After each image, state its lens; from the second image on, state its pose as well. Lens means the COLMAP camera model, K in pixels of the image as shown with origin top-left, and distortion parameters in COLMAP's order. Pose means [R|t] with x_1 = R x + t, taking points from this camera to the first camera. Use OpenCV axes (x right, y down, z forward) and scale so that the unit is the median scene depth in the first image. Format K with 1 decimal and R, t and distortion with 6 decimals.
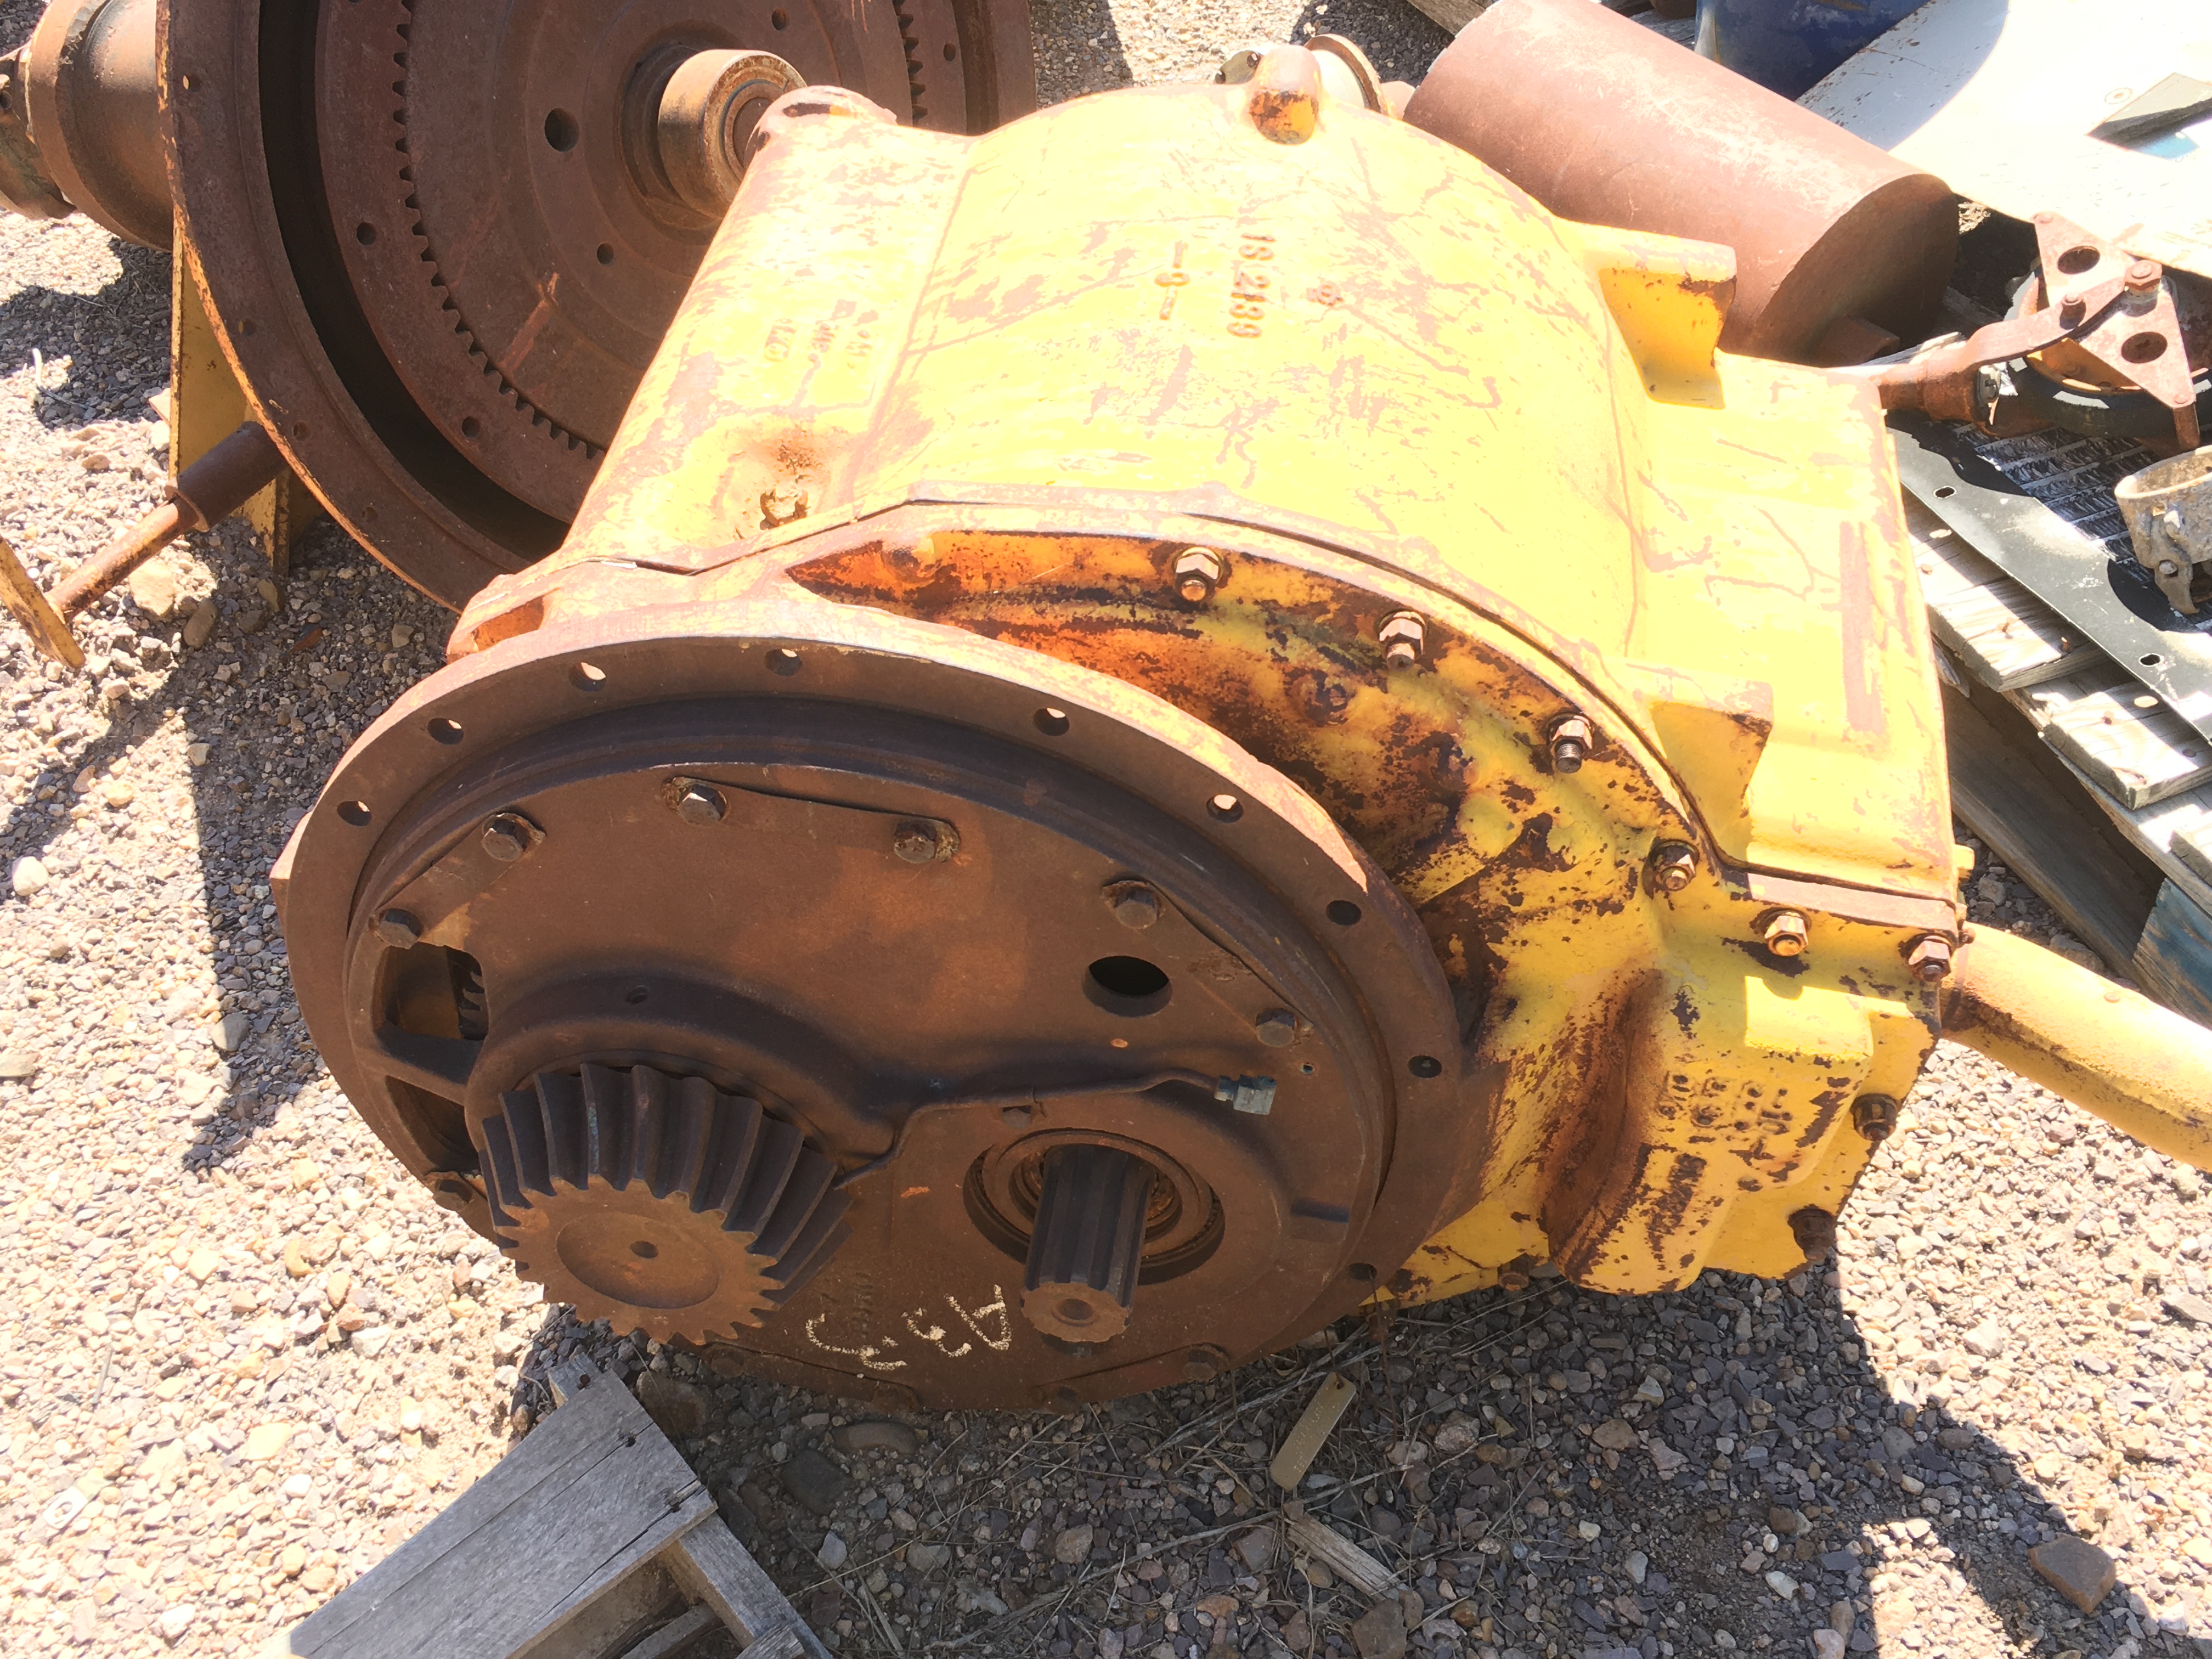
lens RADIAL K [[2350.8, 0, 1119.2], [0, 2350.8, 810.0], [0, 0, 1]] dist [0.058371, 0.024749]
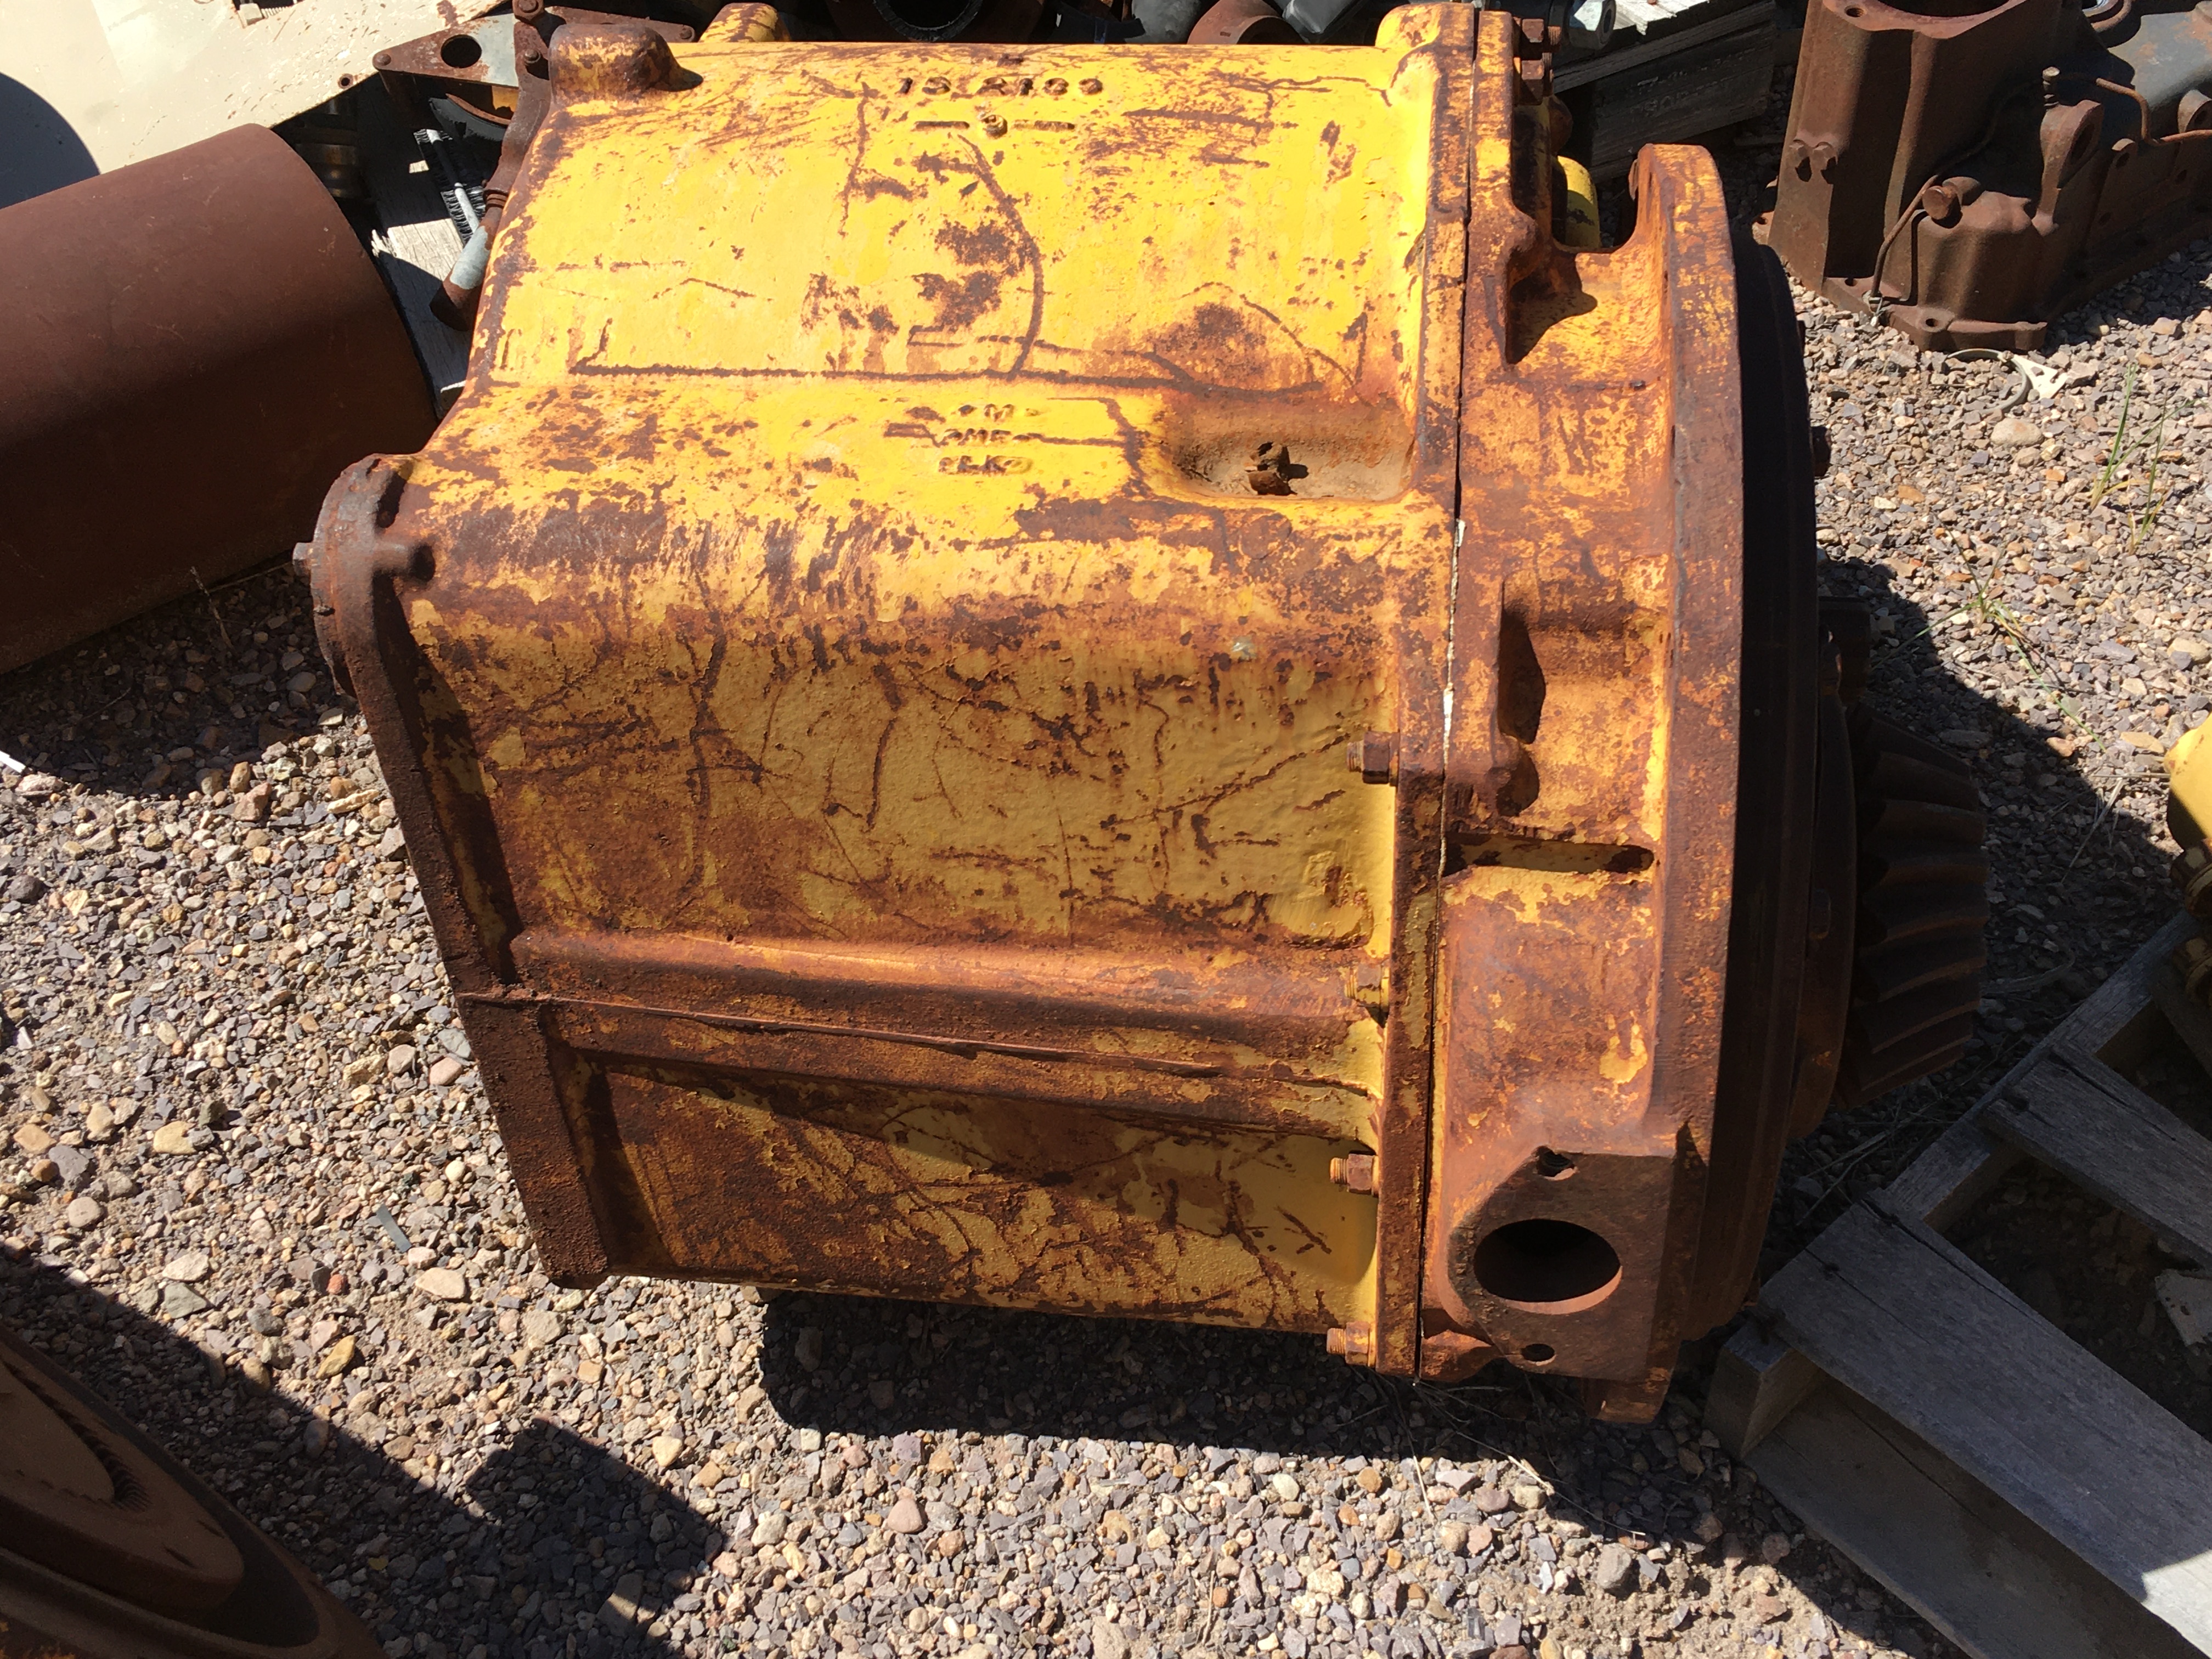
lens RADIAL K [[2170.1, 0, 1106.0], [0, 2170.1, 829.5], [0, 0, 1]] dist [0.058463, -0.000329]
pose [[-0.008846, -0.711721, 0.702407, -0.748042], [0.738687, 0.468802, 0.484321, -0.471613], [-0.673991, 0.523143, 0.521592, 0.688804]]
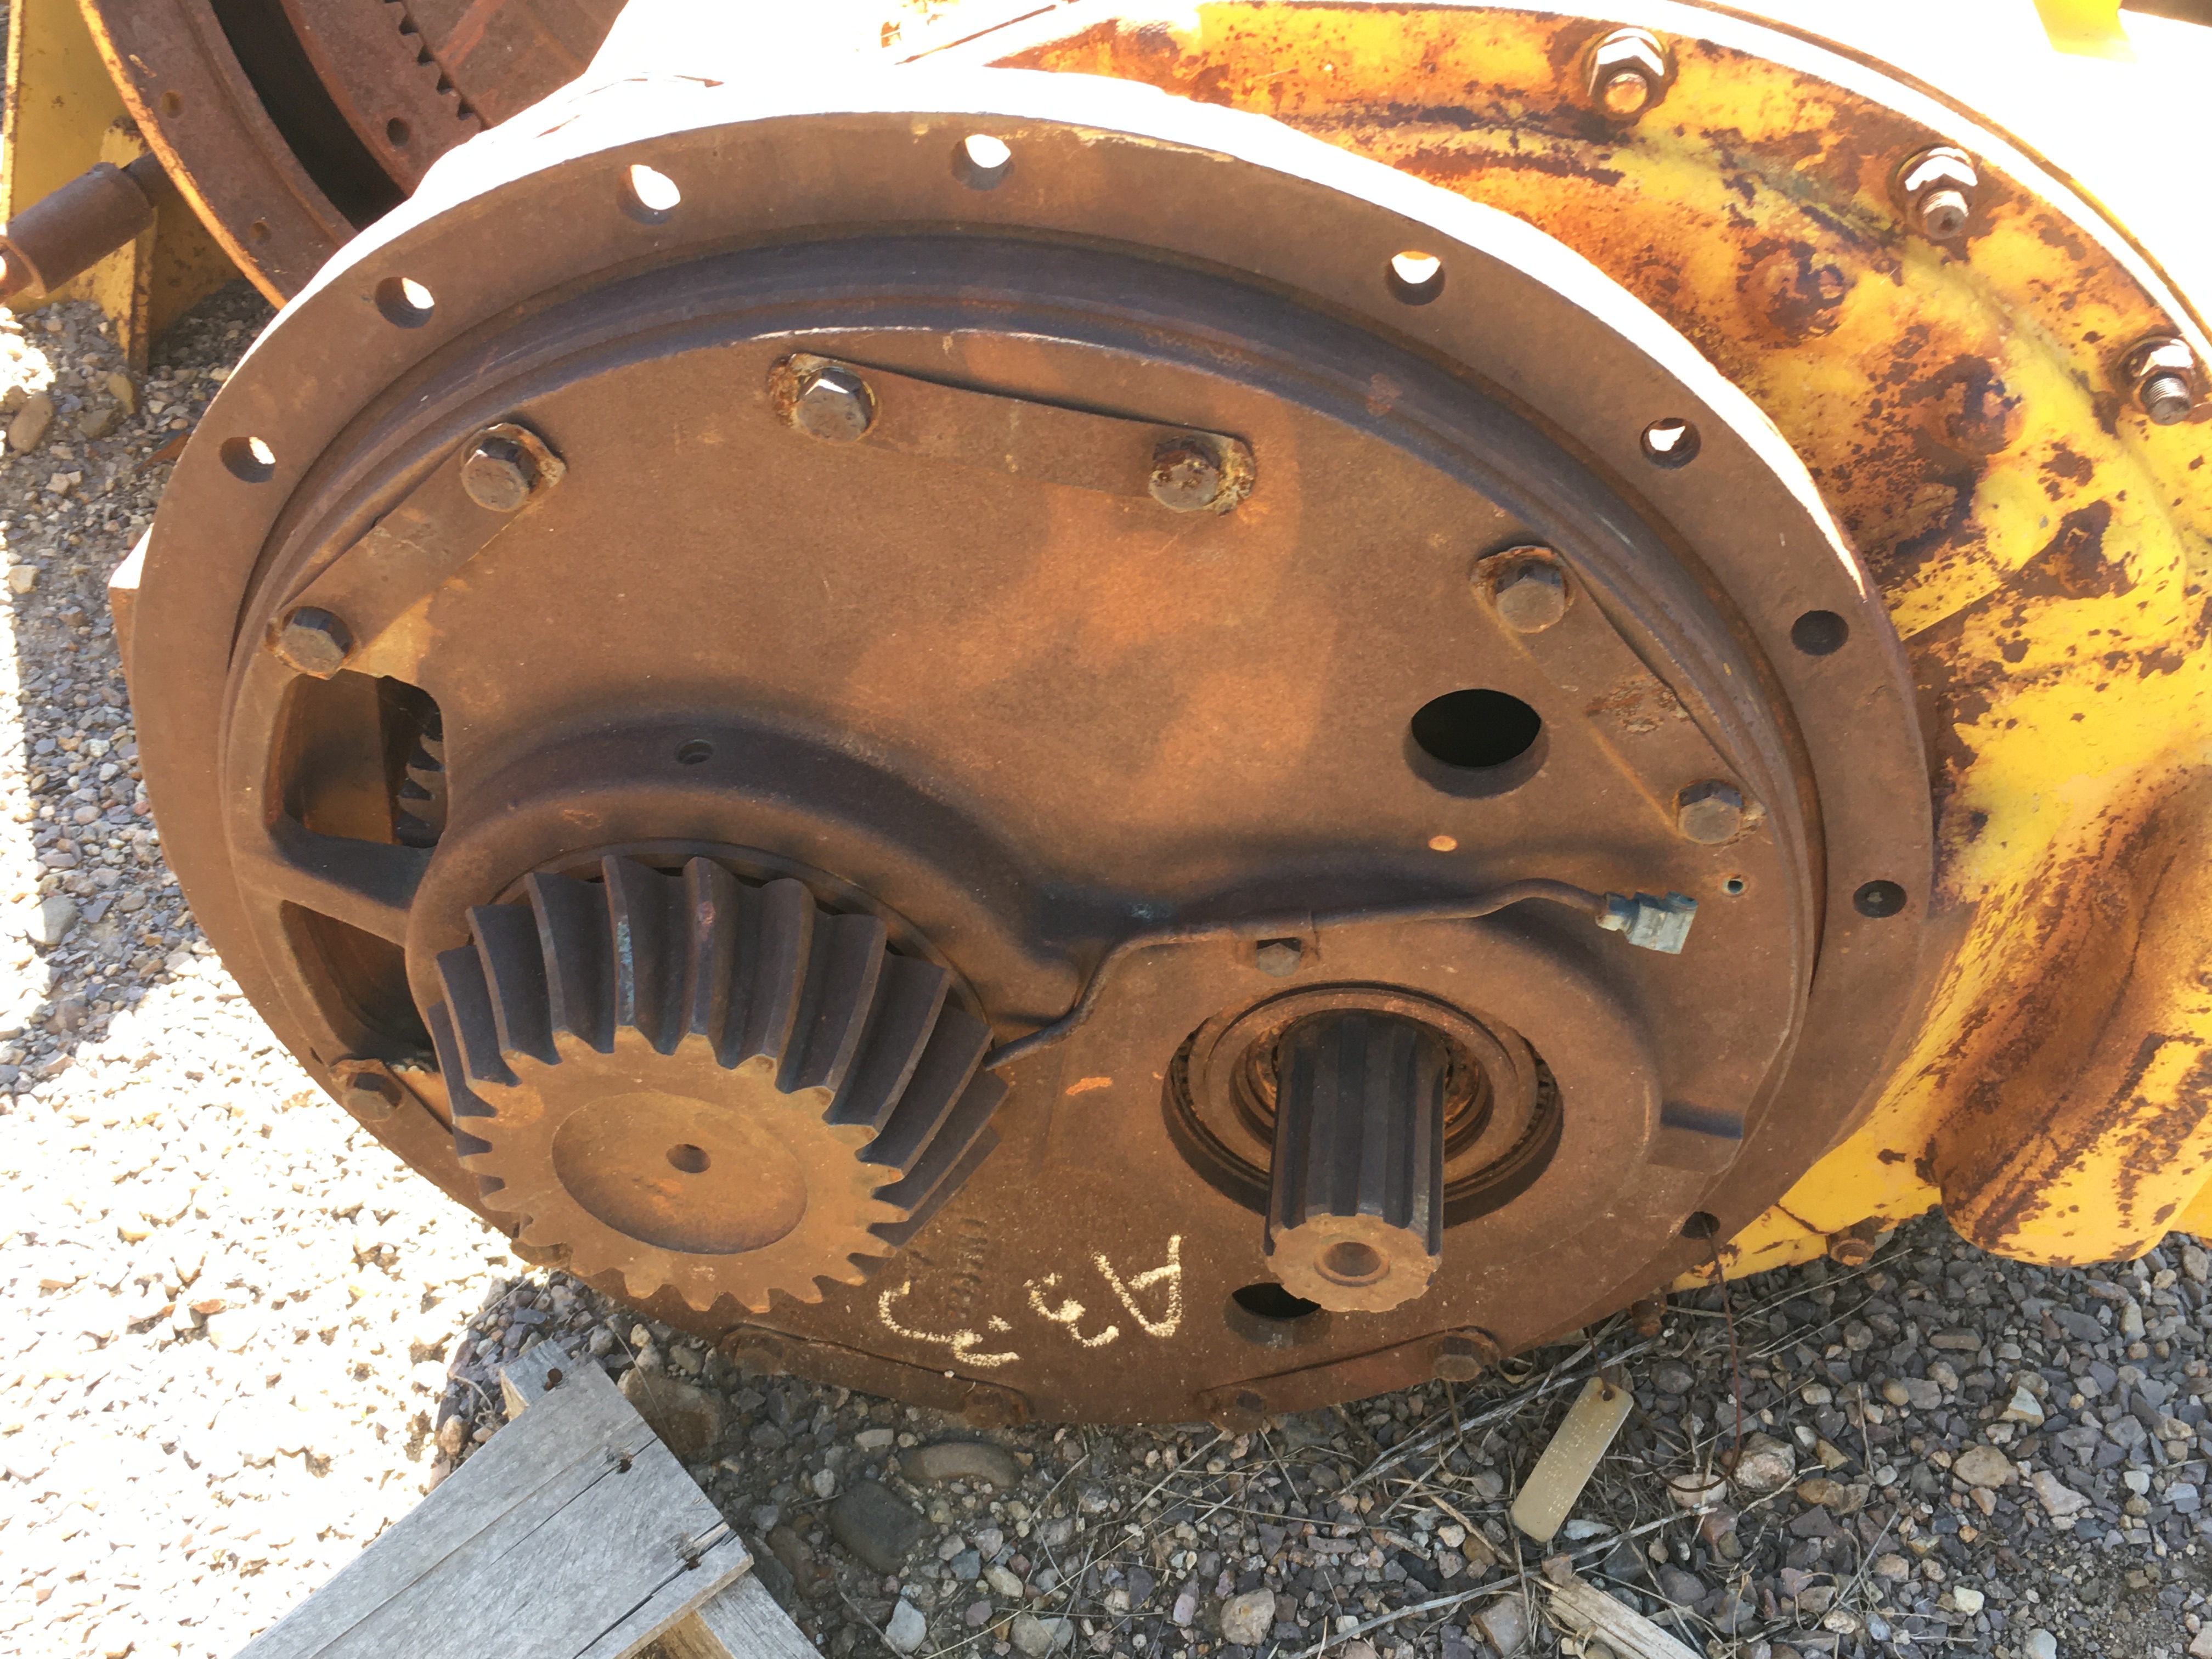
lens RADIAL K [[2207.5, 0, 1072.4], [0, 2207.5, 834.5], [0, 0, 1]] dist [0.070140, -0.076240]
pose [[0.997960, 0.021117, 0.060253, -0.117714], [-0.019340, 0.999365, -0.029933, 0.099446], [-0.060846, 0.028706, 0.997734, 0.339173]]
